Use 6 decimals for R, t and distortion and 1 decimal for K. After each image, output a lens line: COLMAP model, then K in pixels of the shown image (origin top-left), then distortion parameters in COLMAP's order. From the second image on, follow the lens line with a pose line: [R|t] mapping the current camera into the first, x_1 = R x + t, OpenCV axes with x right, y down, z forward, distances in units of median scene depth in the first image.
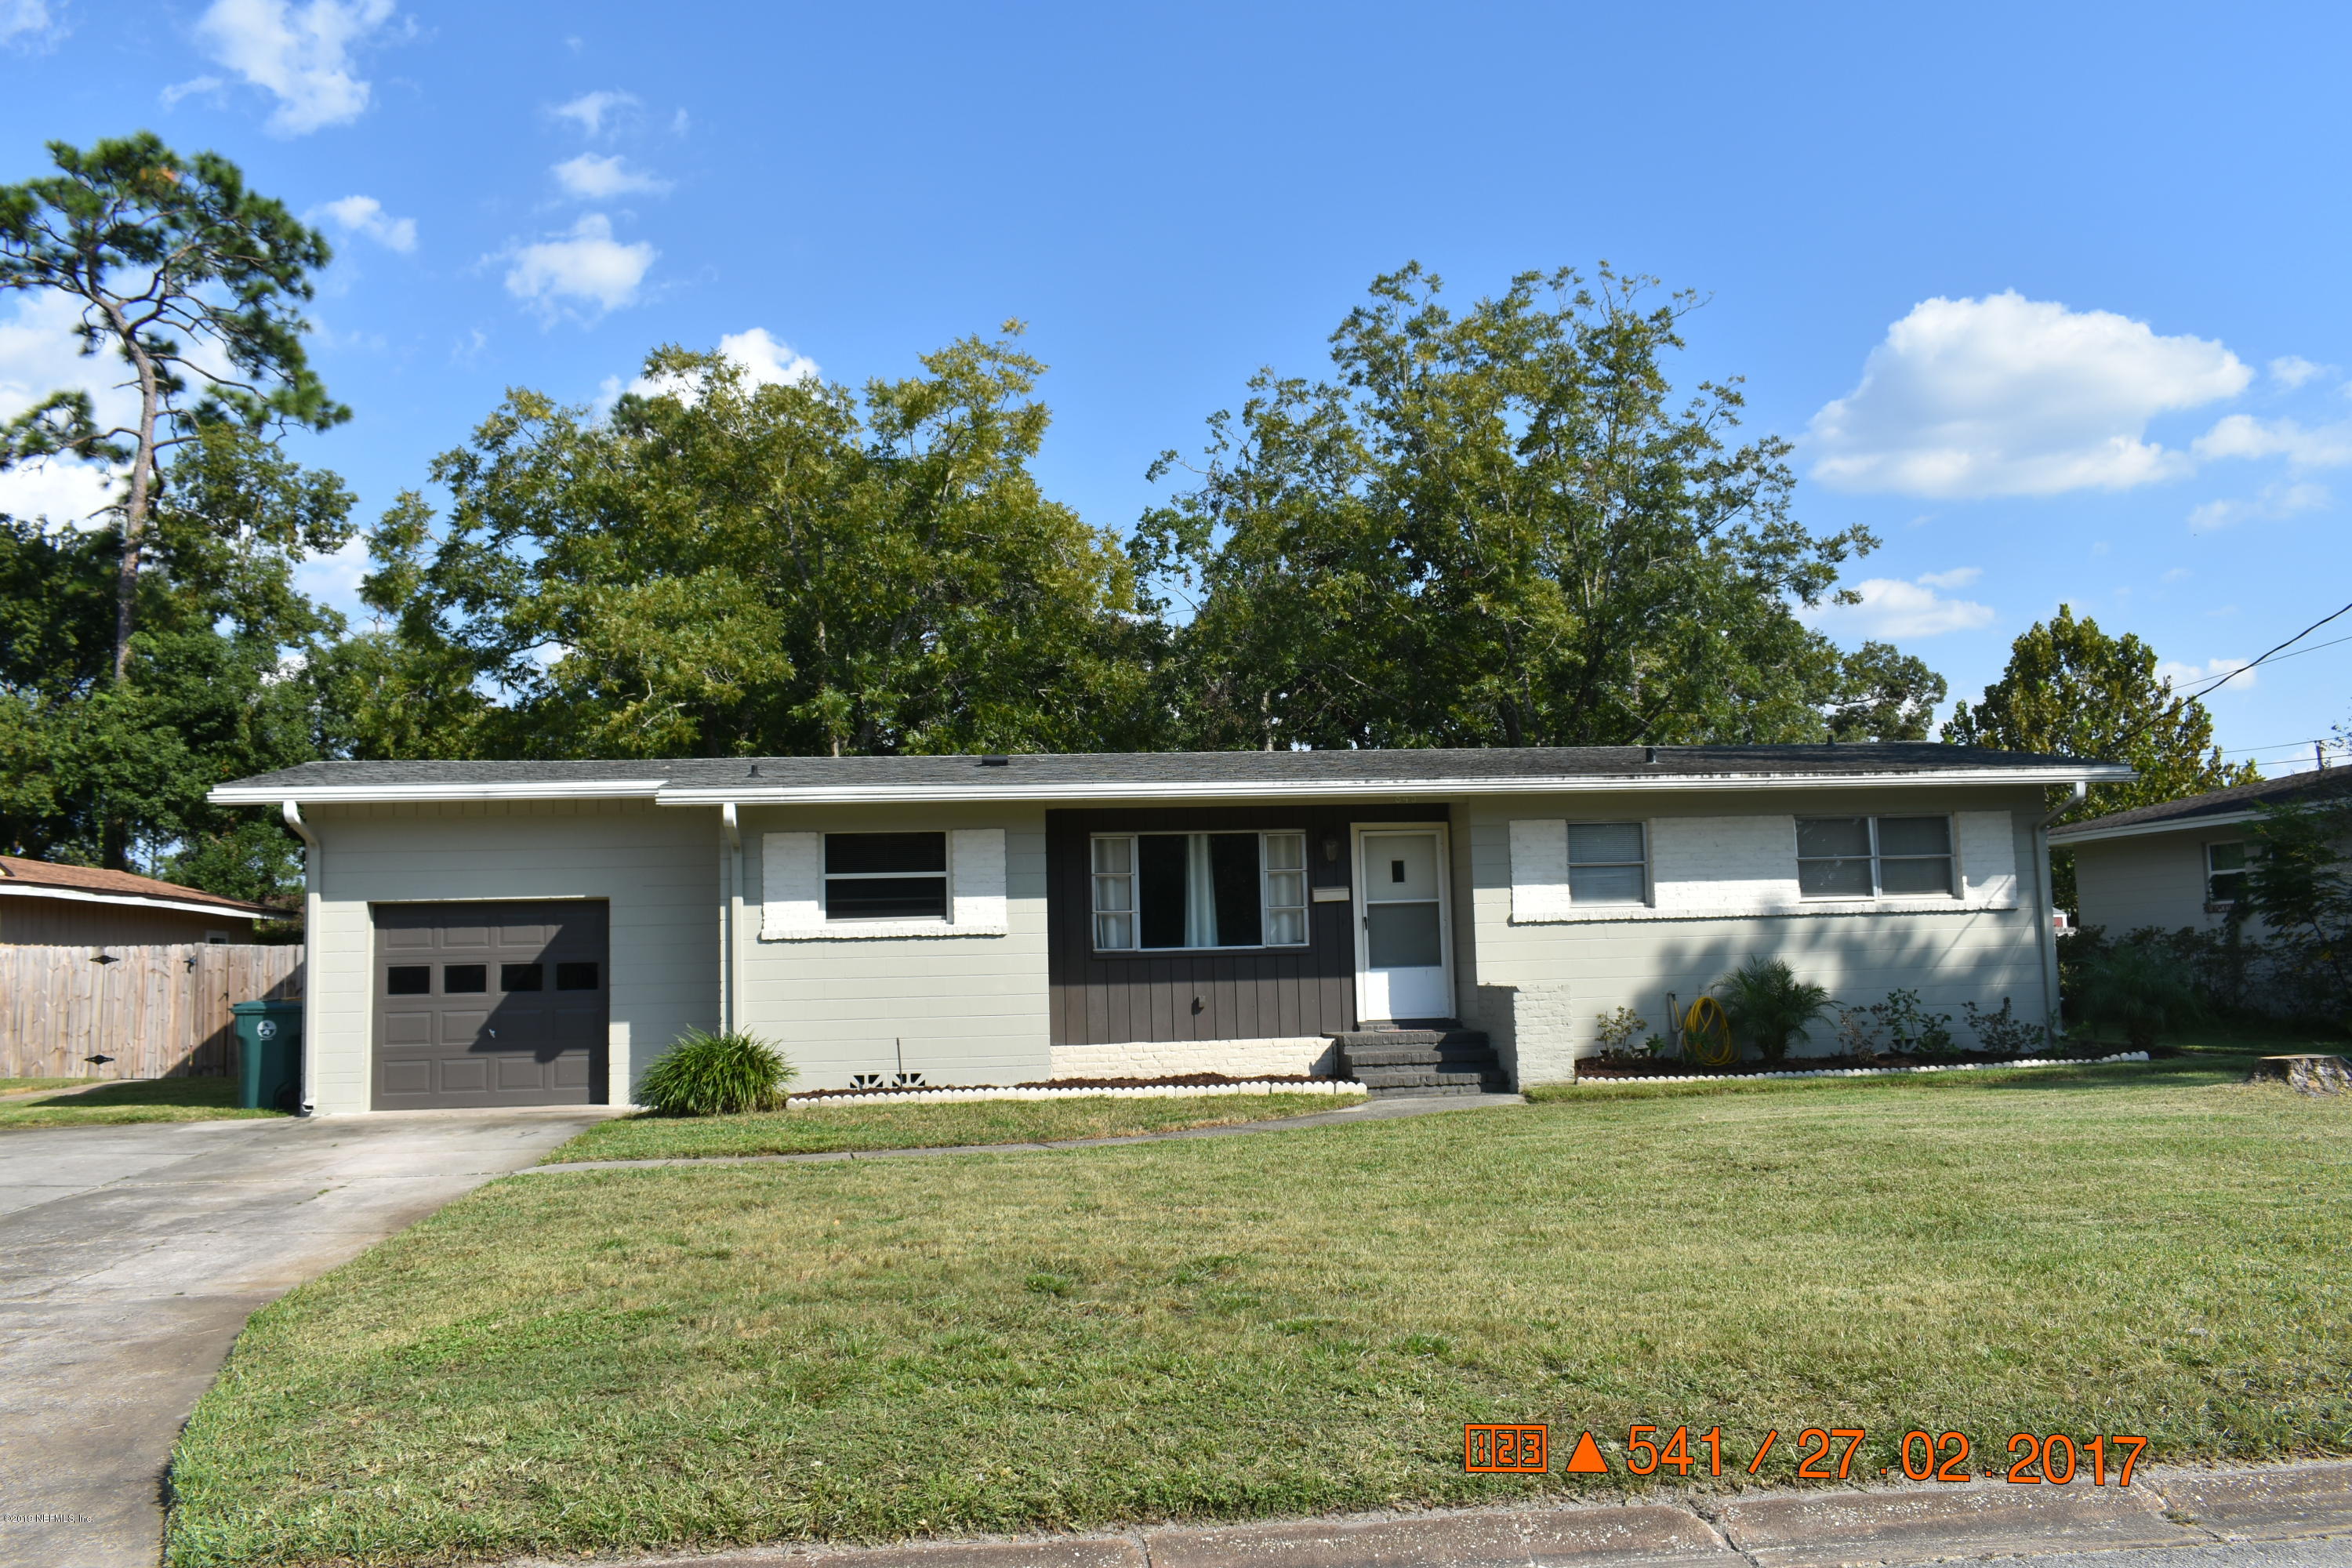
lens RADIAL K [[1904.9, 0, 1188.7], [0, 1904.9, 766.1], [0, 0, 1]] dist [-0.014896, 0.012020]
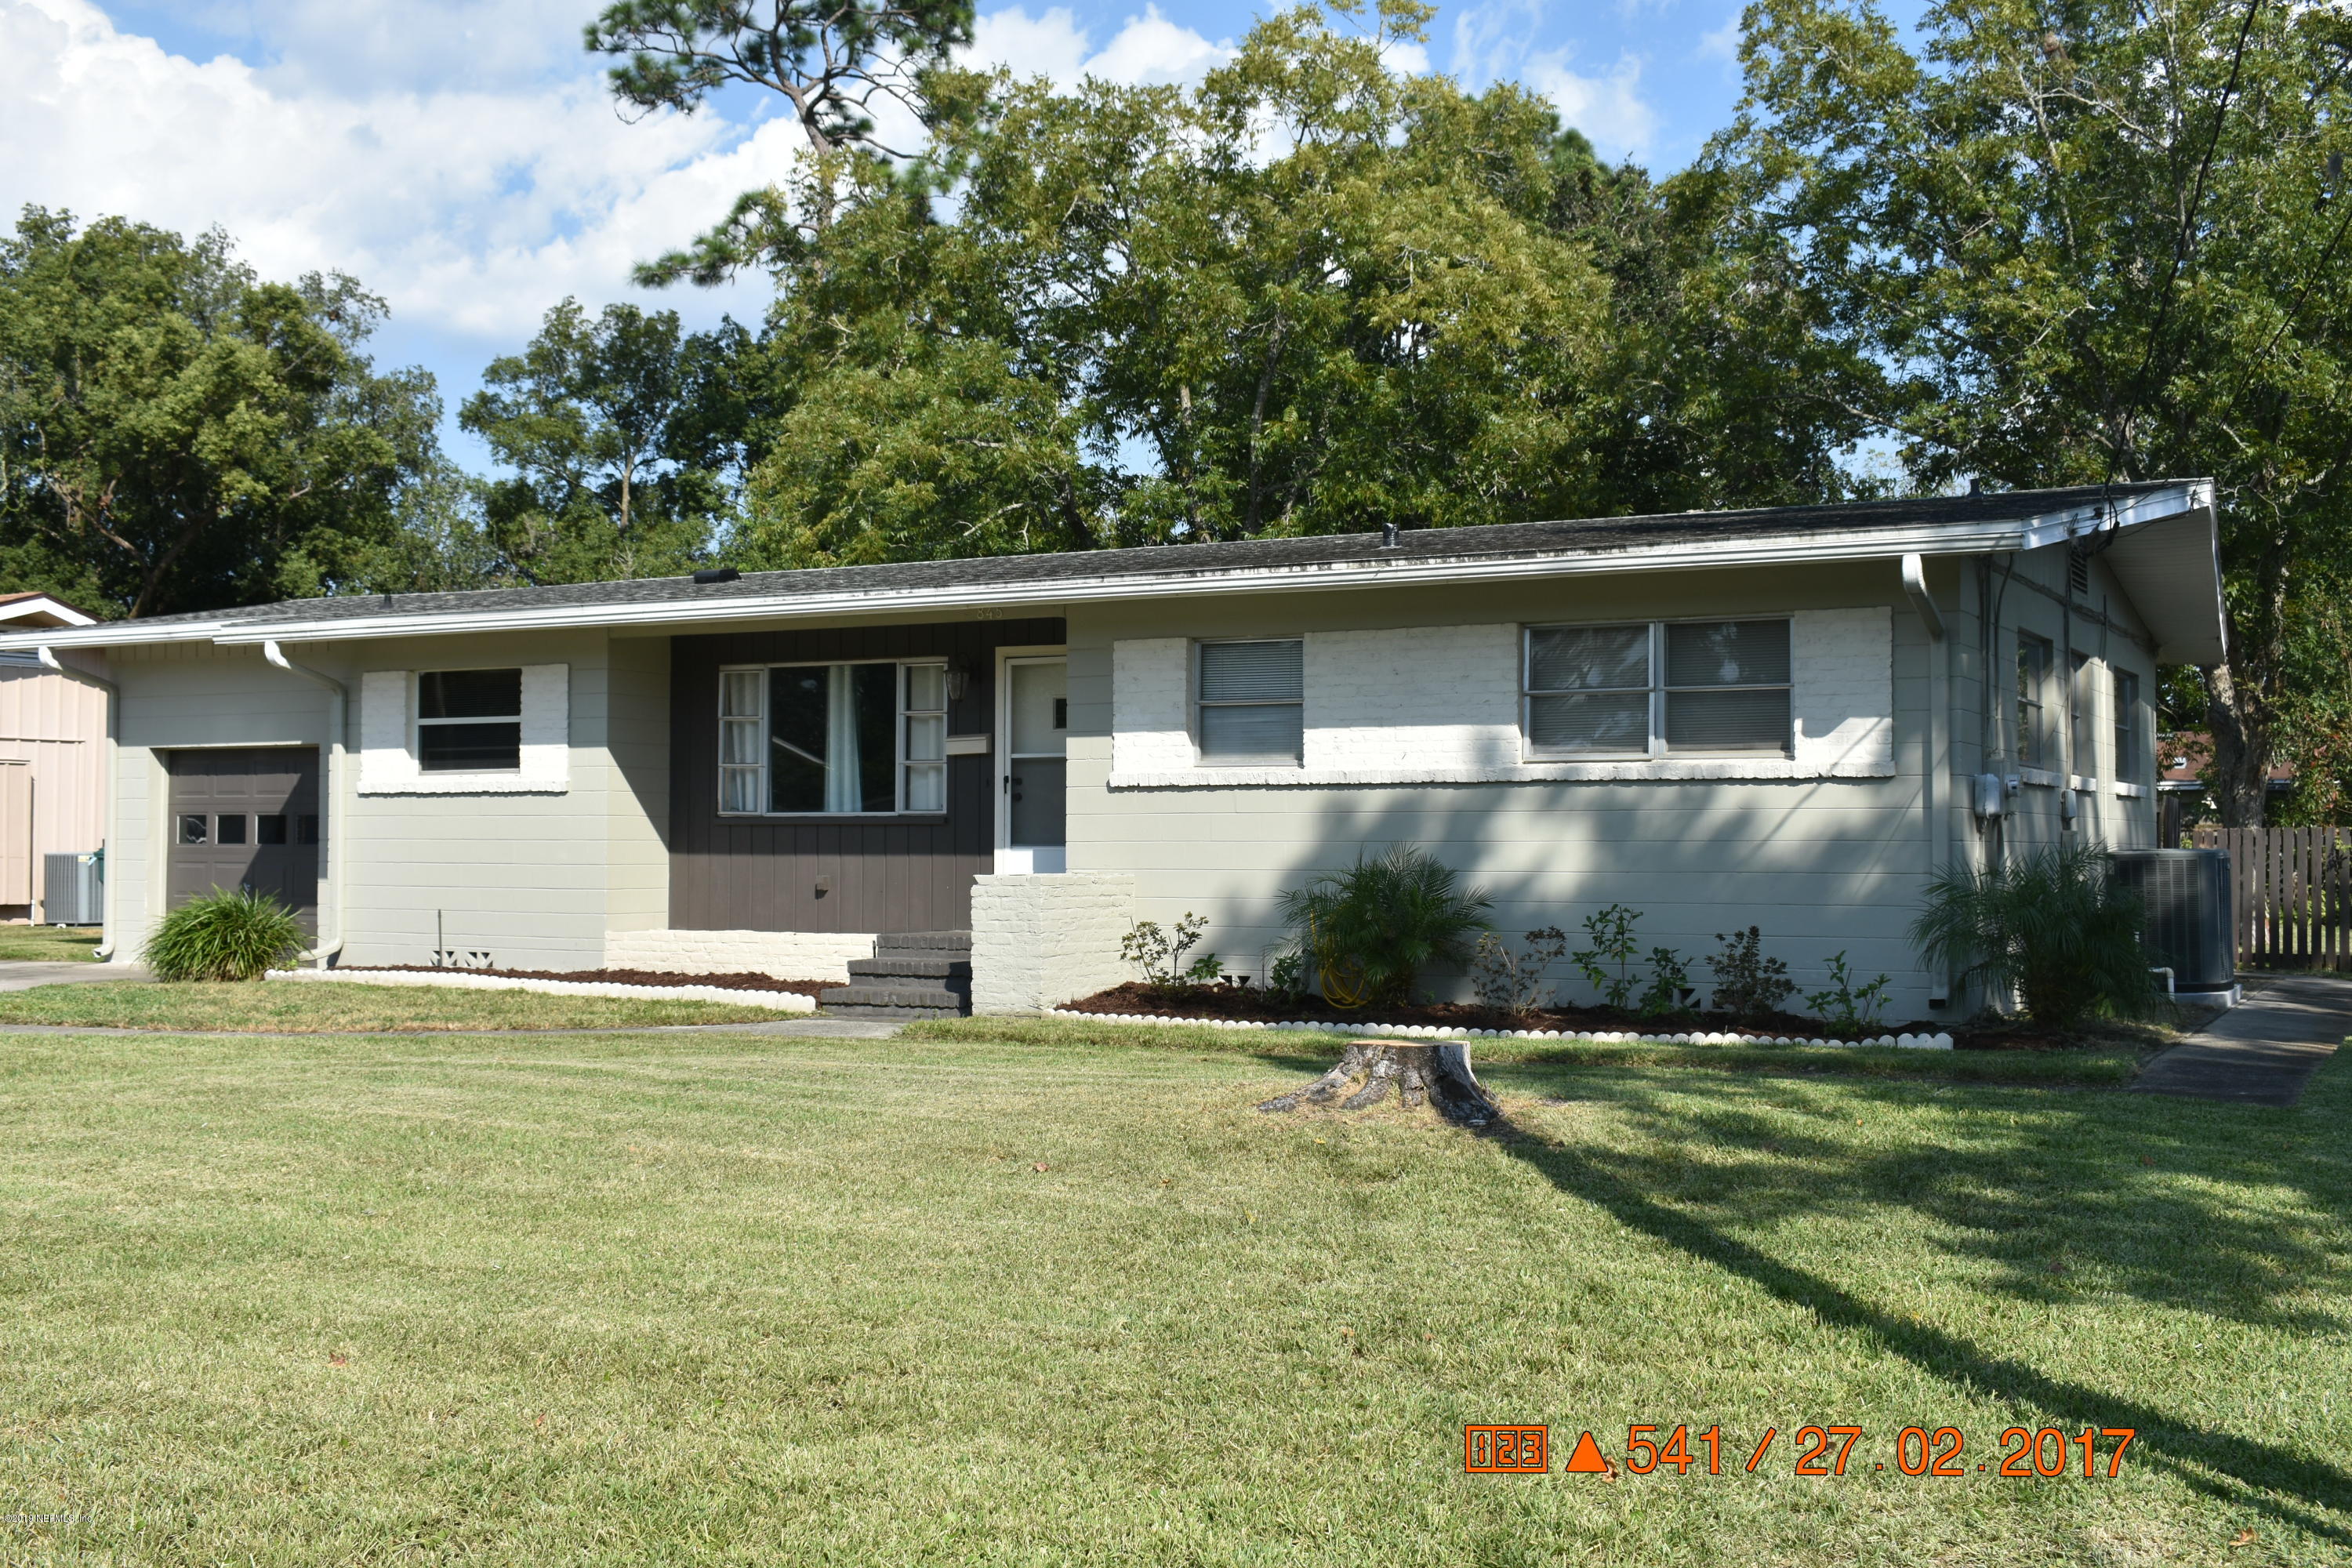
lens RADIAL K [[2523.3, 0, 1188.6], [0, 2523.3, 772.4], [0, 0, 1]] dist [-0.021671, 0.000000]
pose [[0.805372, 0.011947, -0.592649, 0.744658], [0.038894, 0.996577, 0.072943, 0.010393], [0.591492, -0.081797, 0.802151, 0.273023]]
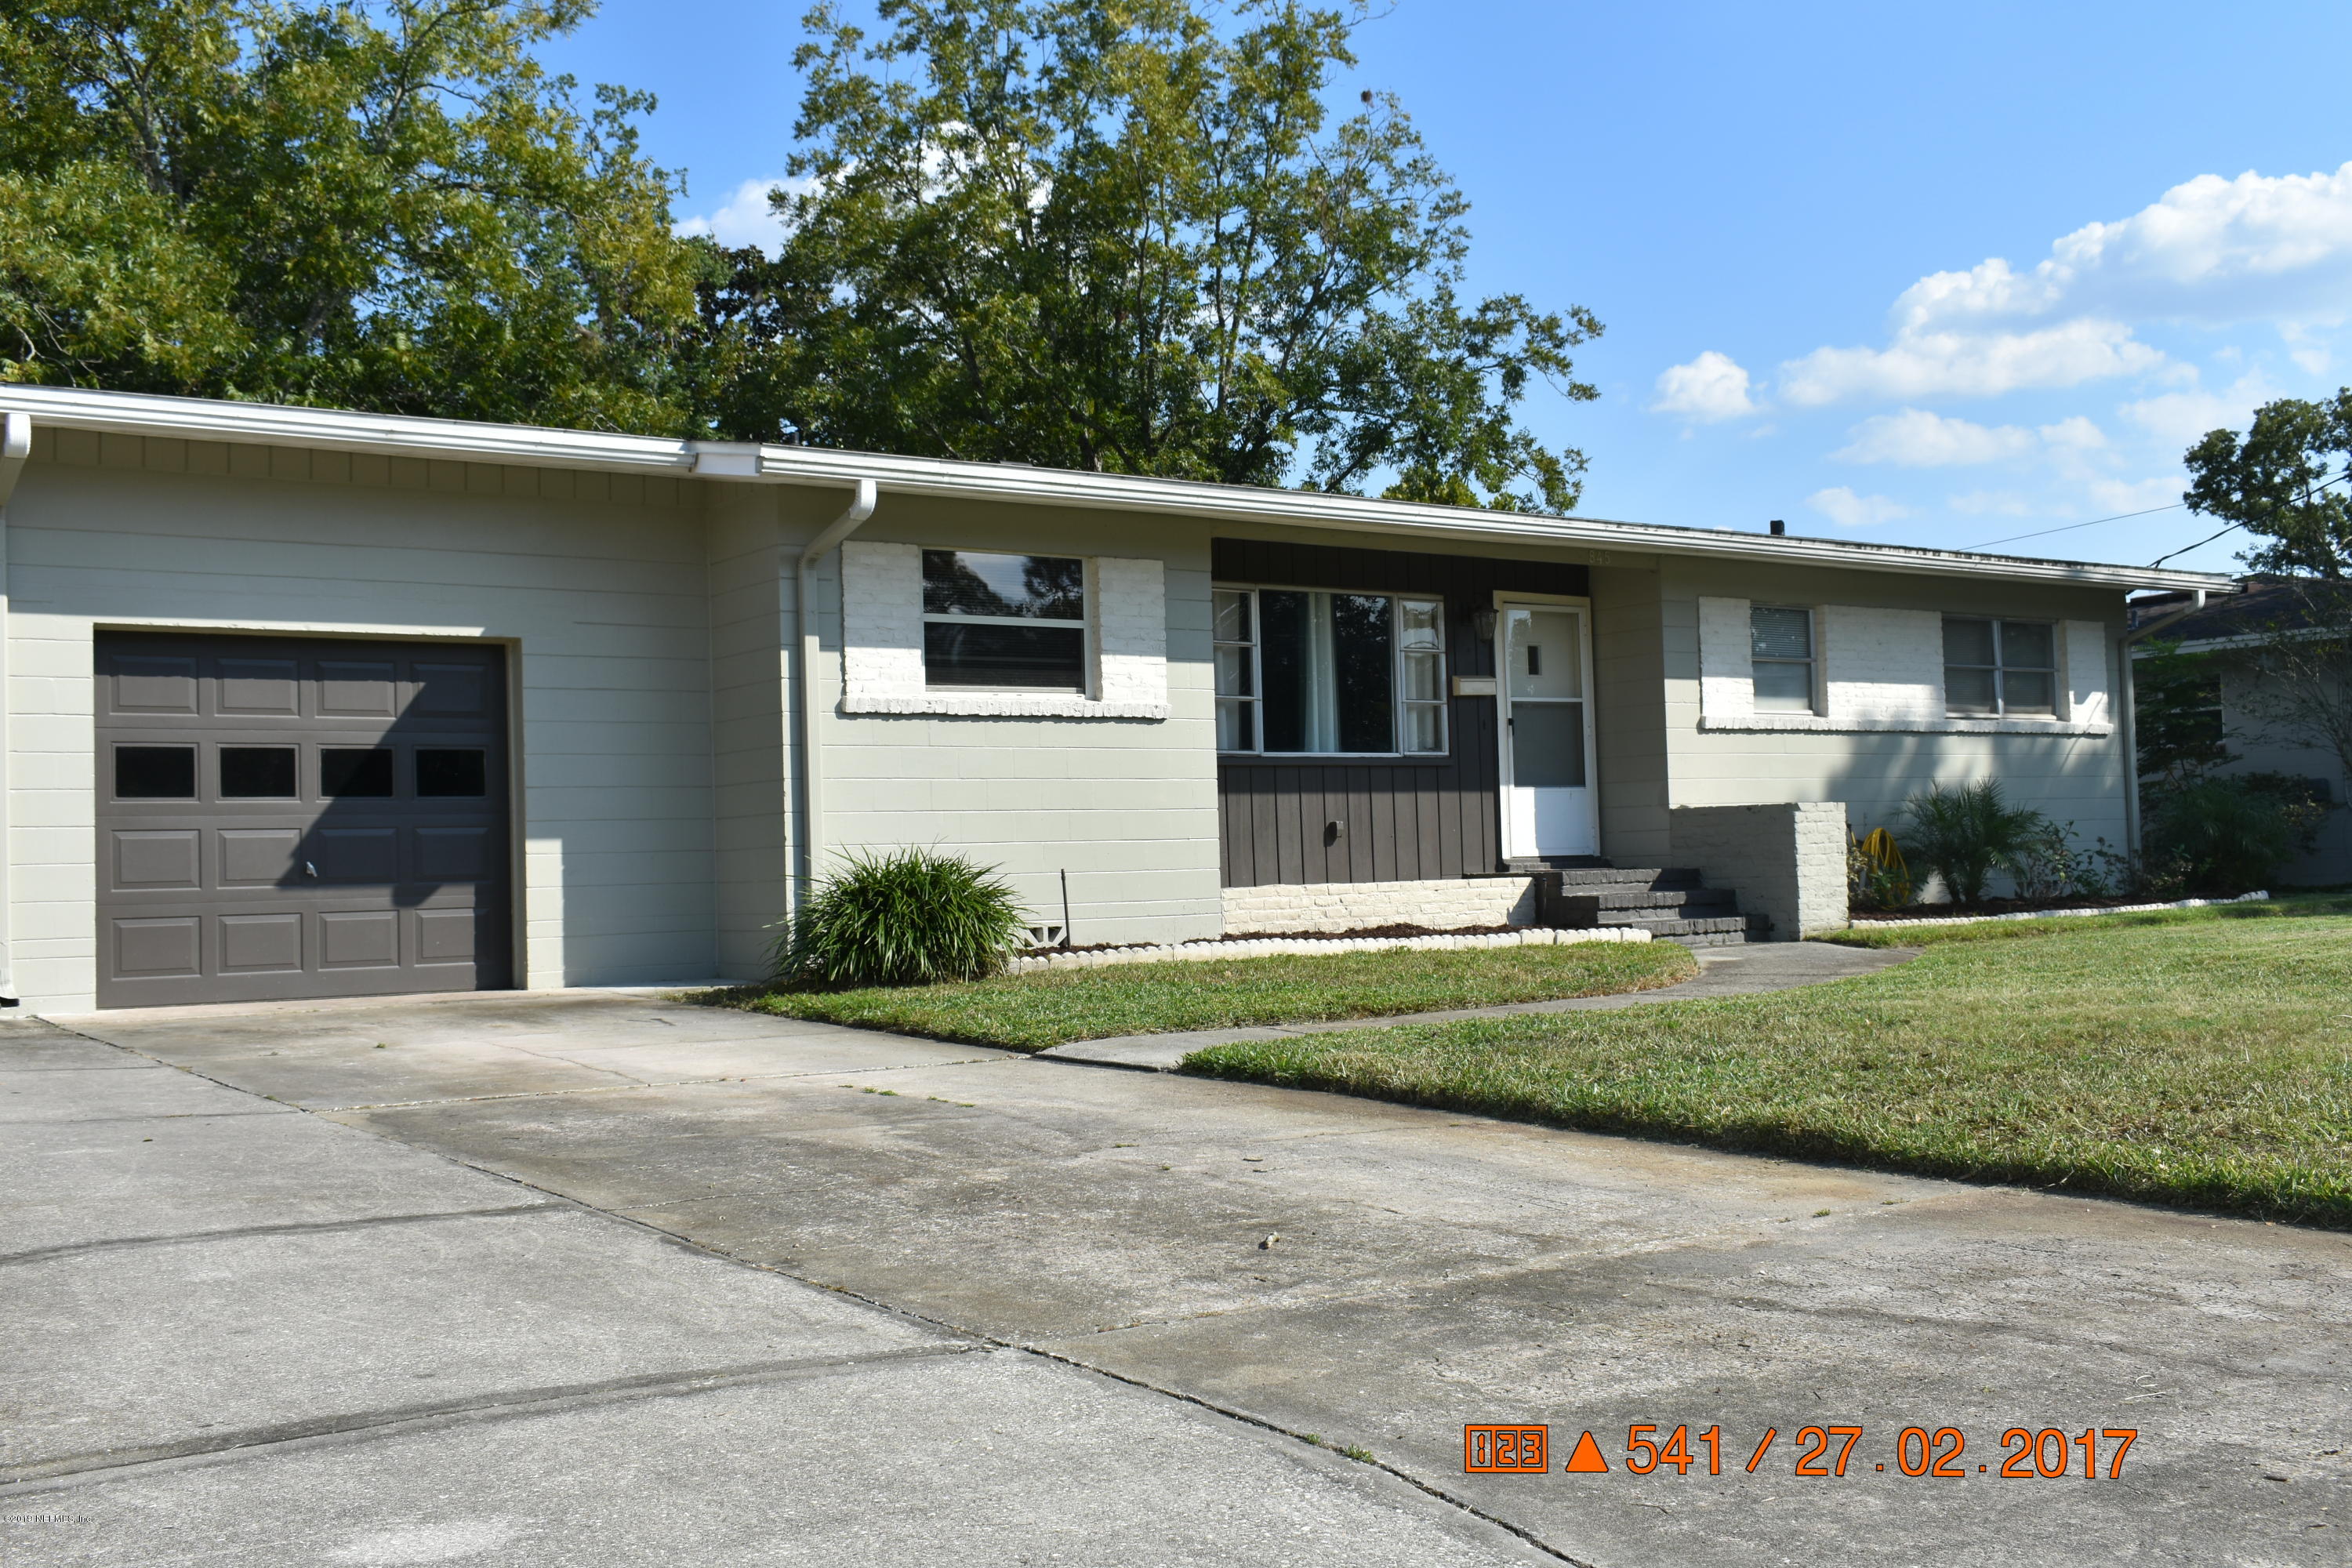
lens RADIAL K [[2322.0, 0, 1189.0], [0, 2322.0, 774.1], [0, 0, 1]] dist [-0.022562, 0.000000]
pose [[0.881374, 0.020723, 0.471964, -0.456303], [-0.046550, 0.997985, 0.043110, 0.070028], [-0.470120, -0.059965, 0.880563, 0.270812]]
